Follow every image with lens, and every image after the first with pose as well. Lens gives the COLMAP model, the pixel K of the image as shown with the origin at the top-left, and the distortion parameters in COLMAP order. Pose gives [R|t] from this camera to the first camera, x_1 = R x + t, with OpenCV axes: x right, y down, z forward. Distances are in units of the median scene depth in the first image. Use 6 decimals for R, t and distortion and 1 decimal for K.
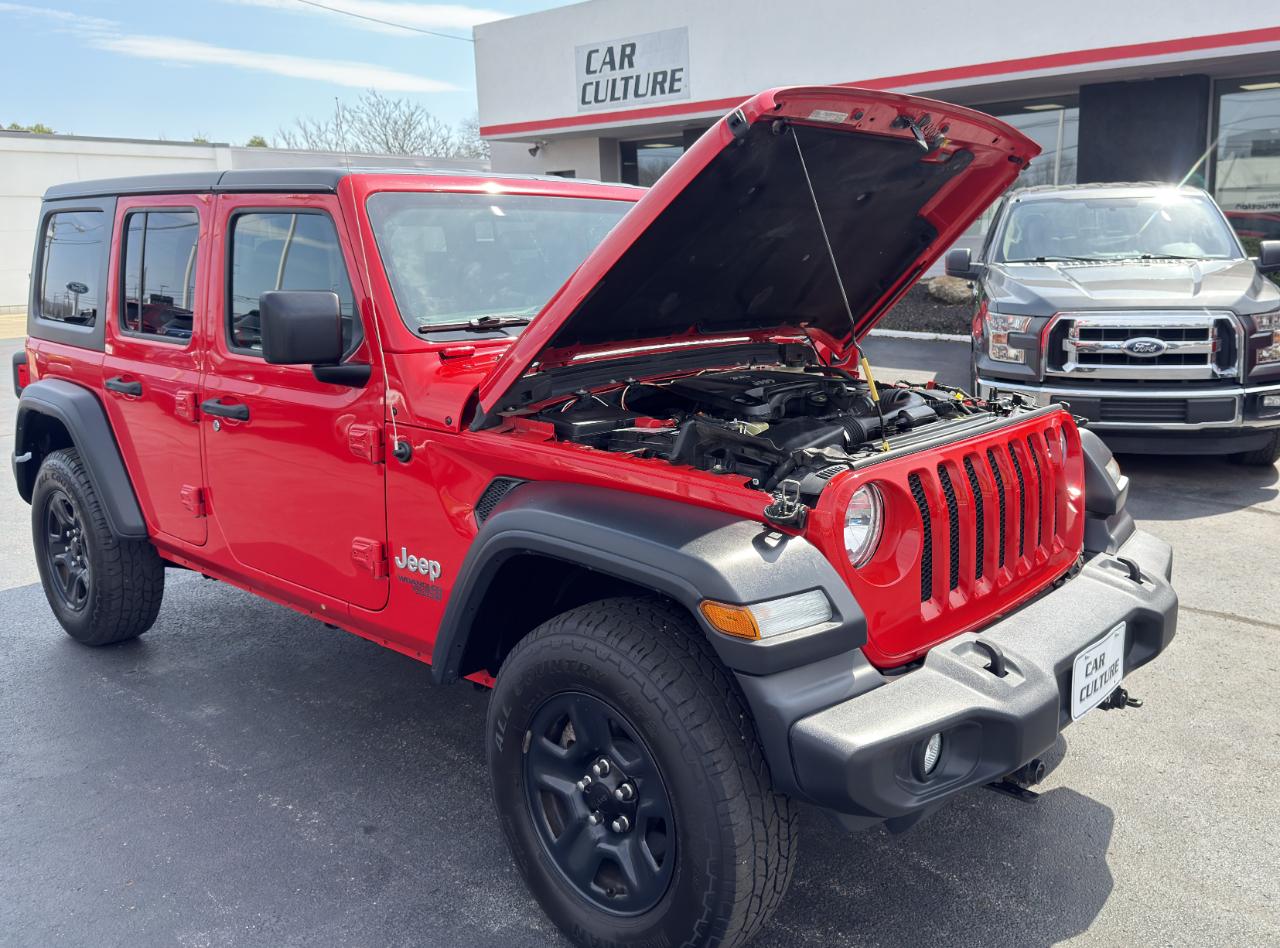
lens RADIAL K [[1068.3, 0, 731.0], [0, 1068.3, 407.2], [0, 0, 1]] dist [0.067103, -0.119430]
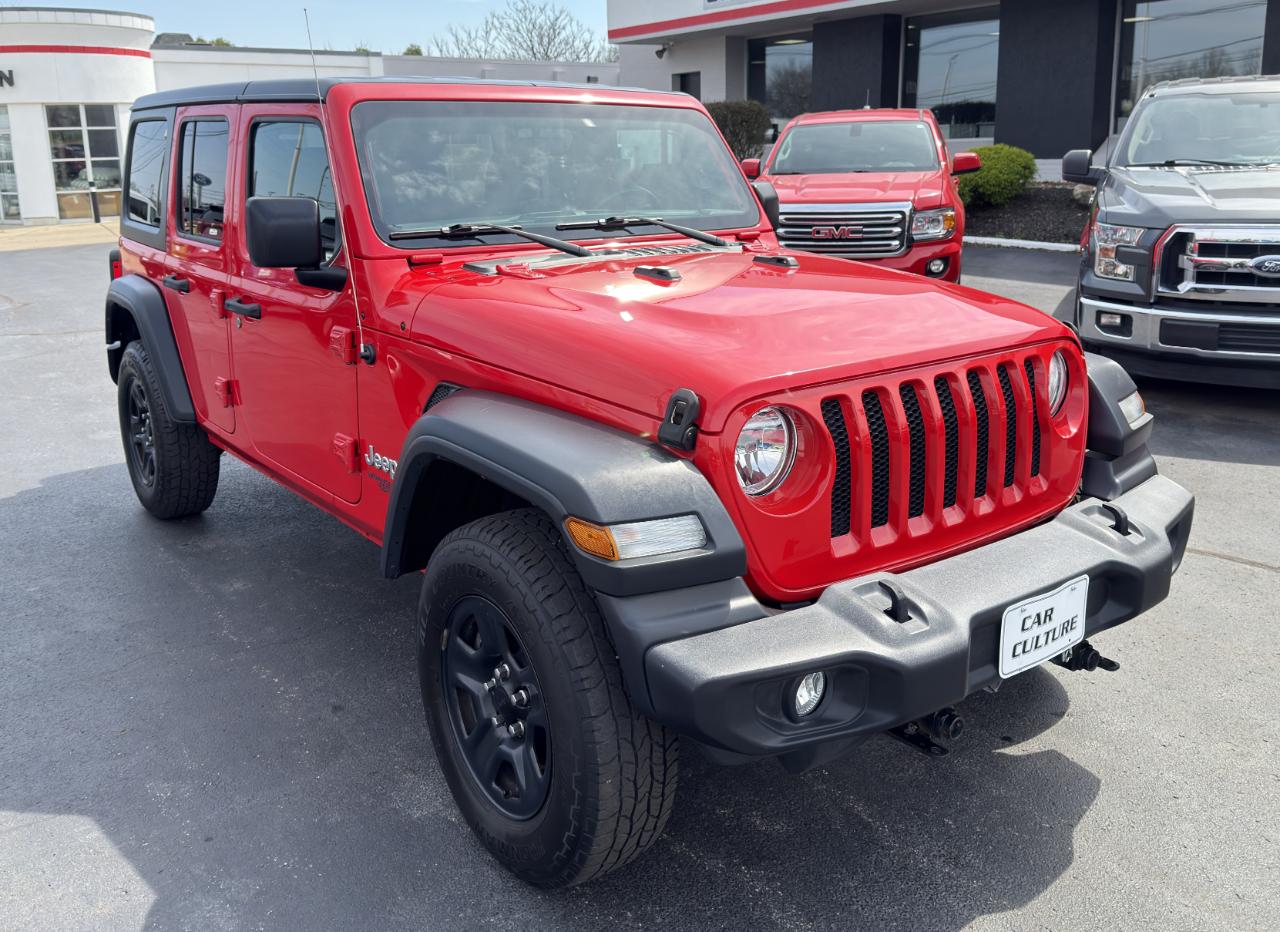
lens RADIAL K [[1092.0, 0, 622.9], [0, 1092.0, 364.8], [0, 0, 1]] dist [0.095126, -0.163019]
pose [[0.972795, 0.040948, -0.228019, 0.168728], [-0.030709, 0.998362, 0.048275, -0.006926], [0.229622, -0.039960, 0.972459, 0.021202]]
